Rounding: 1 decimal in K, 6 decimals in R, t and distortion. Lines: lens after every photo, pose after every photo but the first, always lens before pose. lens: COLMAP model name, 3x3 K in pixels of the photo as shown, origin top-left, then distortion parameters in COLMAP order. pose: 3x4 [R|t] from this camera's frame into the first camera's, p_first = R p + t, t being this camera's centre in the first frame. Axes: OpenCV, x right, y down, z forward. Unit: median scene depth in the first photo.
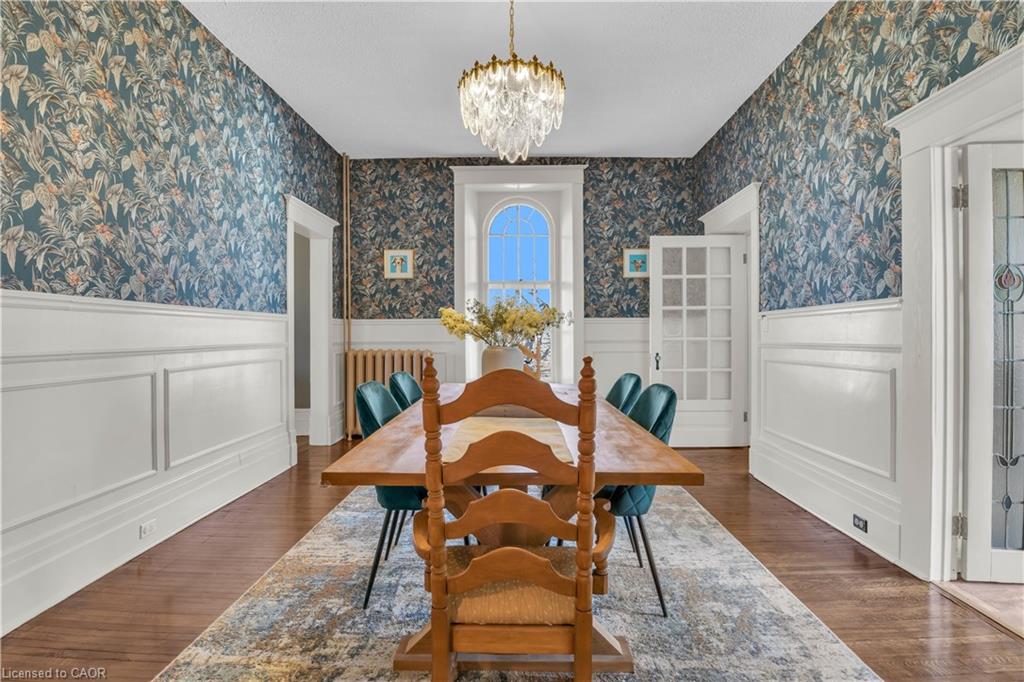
lens RADIAL K [[516.5, 0, 517.7], [0, 516.5, 339.7], [0, 0, 1]] dist [-0.018605, -0.008680]
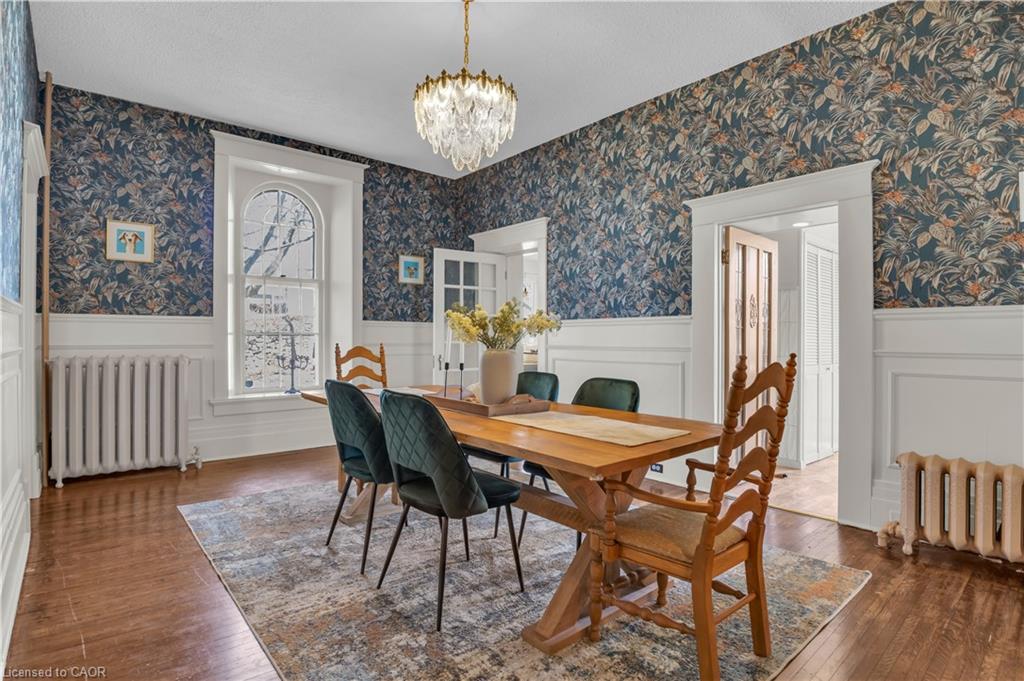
lens RADIAL K [[516.5, 0, 517.7], [0, 516.5, 339.2], [0, 0, 1]] dist [-0.018605, -0.008680]
pose [[0.749661, 0.005628, 0.661798, -0.300784], [-0.000463, 0.999968, -0.007979, 0.000702], [-0.661821, 0.005675, 0.749640, 0.075224]]
